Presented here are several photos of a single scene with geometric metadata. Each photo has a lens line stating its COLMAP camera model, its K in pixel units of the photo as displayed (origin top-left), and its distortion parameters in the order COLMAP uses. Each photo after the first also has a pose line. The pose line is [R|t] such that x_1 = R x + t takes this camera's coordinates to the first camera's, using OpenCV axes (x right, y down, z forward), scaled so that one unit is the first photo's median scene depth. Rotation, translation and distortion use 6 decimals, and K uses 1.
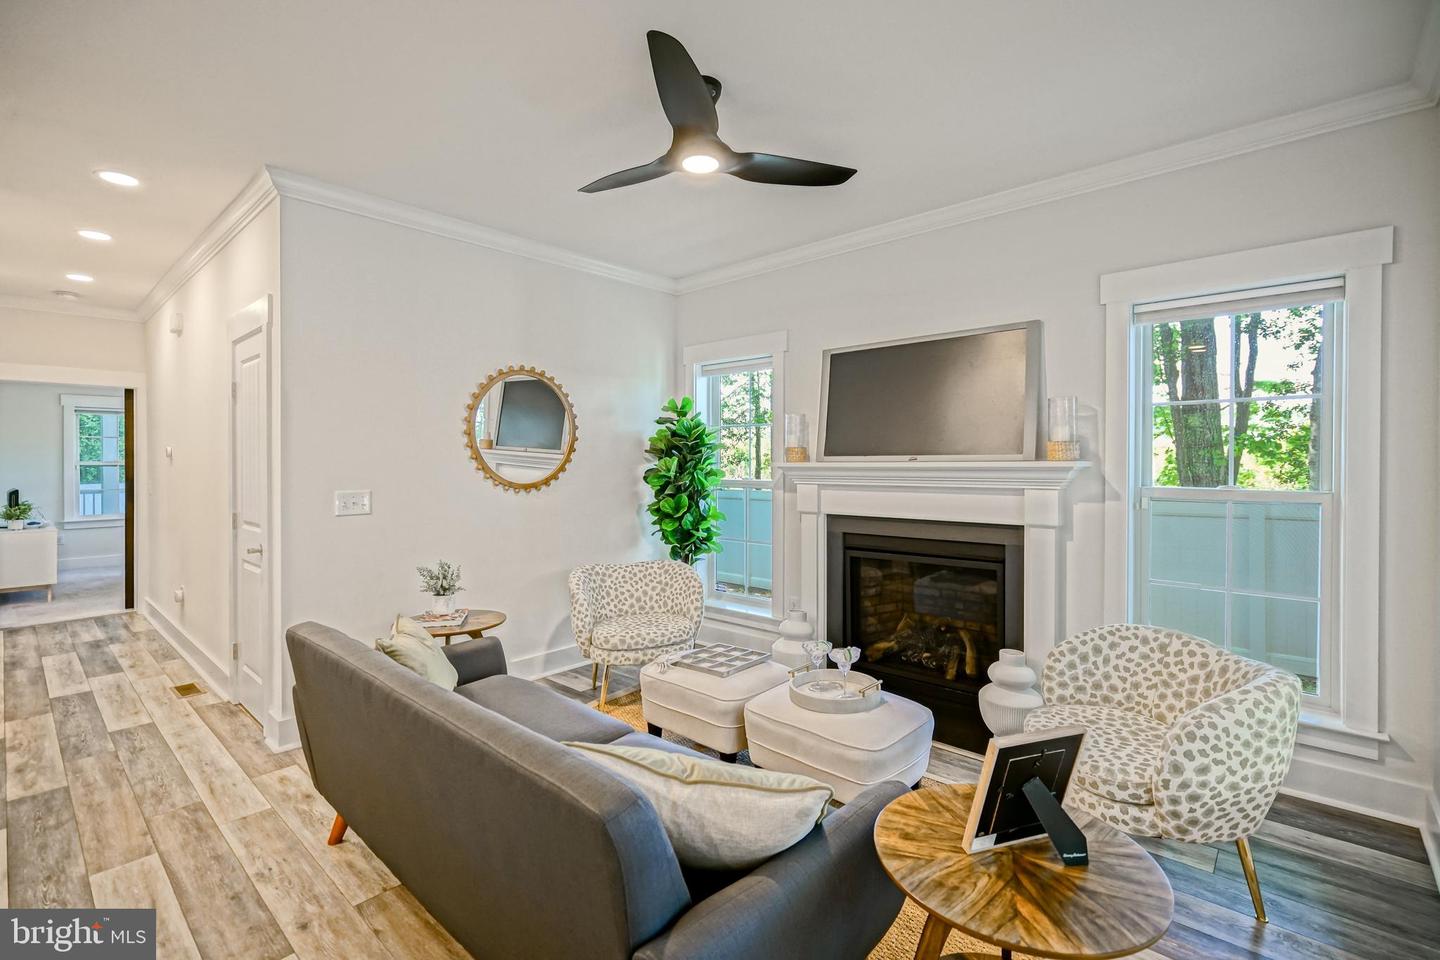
lens RADIAL K [[655.1, 0, 718.9], [0, 655.1, 464.9], [0, 0, 1]] dist [0.000684, 0.000798]
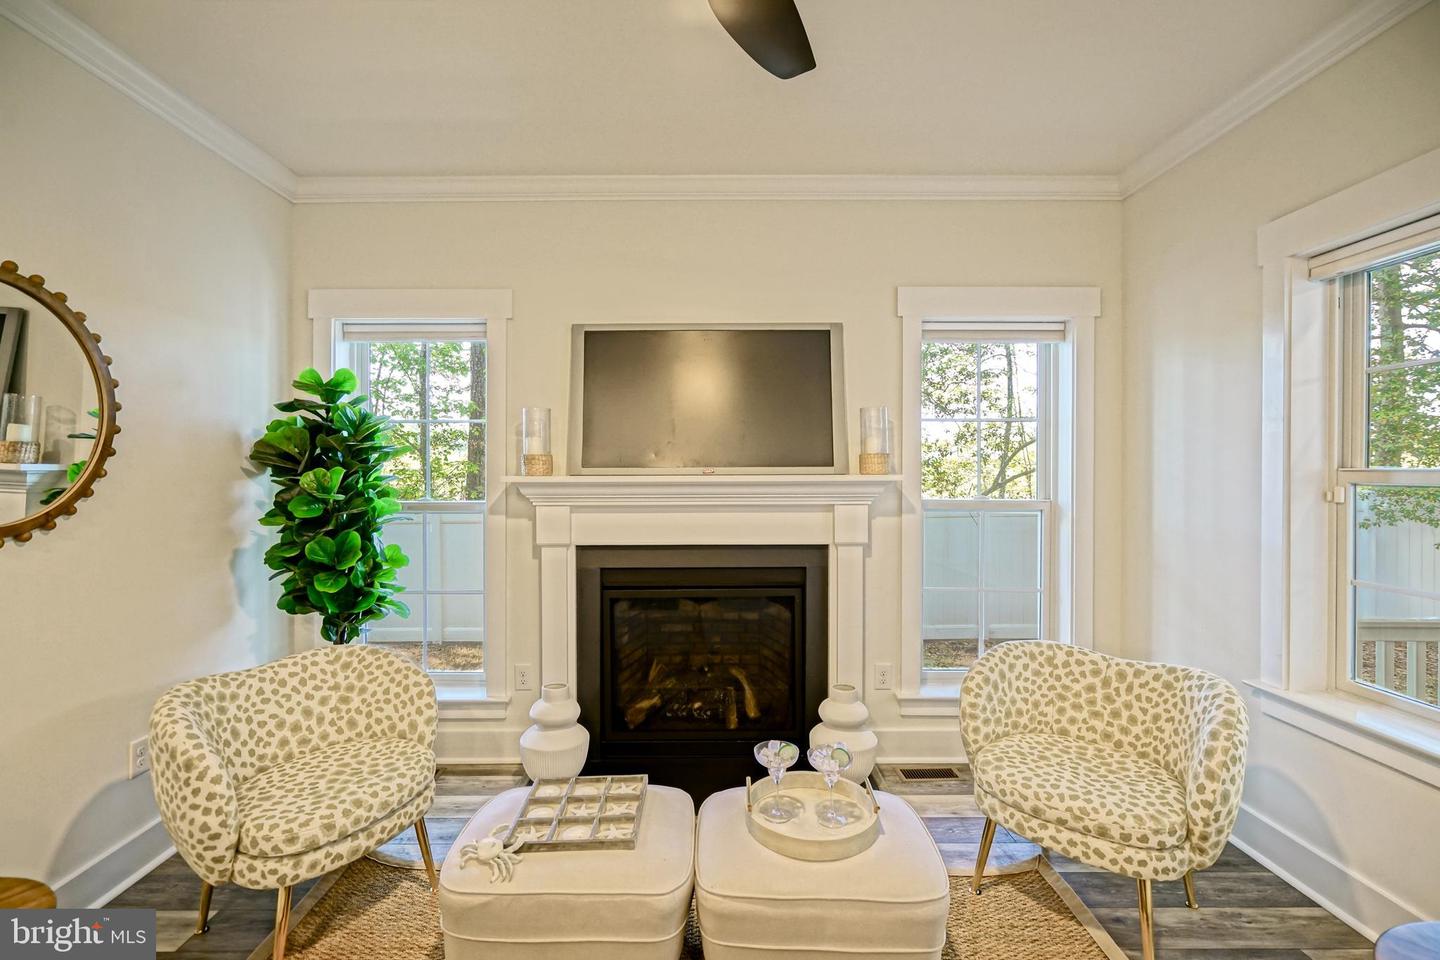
lens RADIAL K [[651.3, 0, 699.9], [0, 651.3, 473.5], [0, 0, 1]] dist [-0.000097, 0.000676]
pose [[0.744197, -0.001004, 0.667959, -0.269602], [0.002575, 0.999996, -0.001366, -0.006277], [-0.667955, 0.002736, 0.744197, 0.423363]]
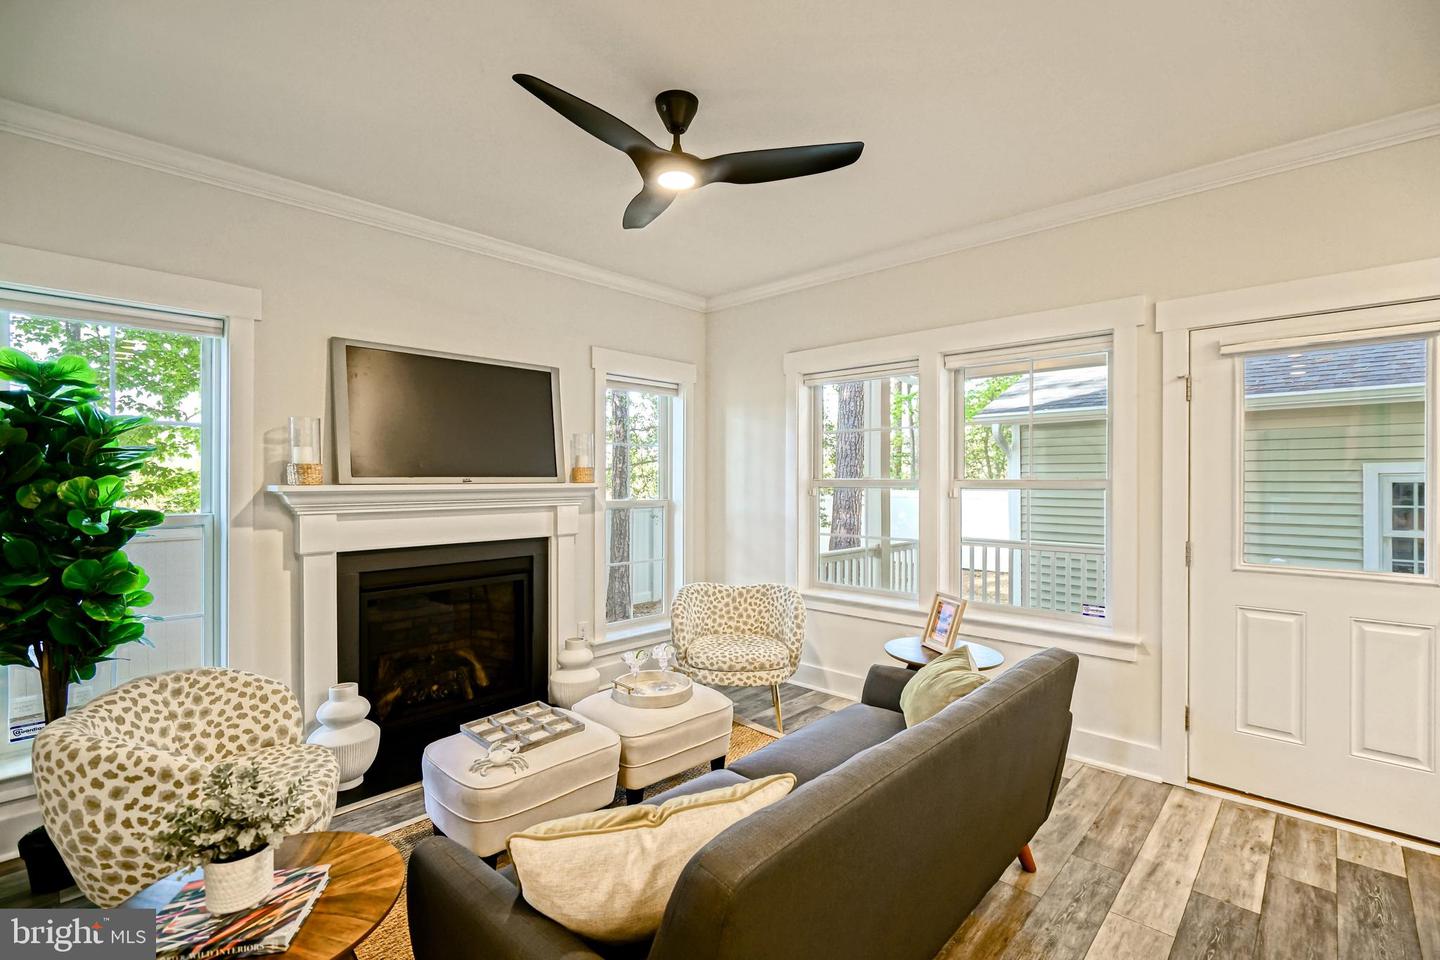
lens RADIAL K [[653.3, 0, 720.0], [0, 653.3, 480.0], [0, 0, 1]] dist [0.000971, 0.000483]
pose [[0.025139, 0.000865, 0.999684, -0.697368], [0.003816, 0.999992, -0.000961, -0.008444], [-0.999677, 0.003839, 0.025136, 0.635264]]
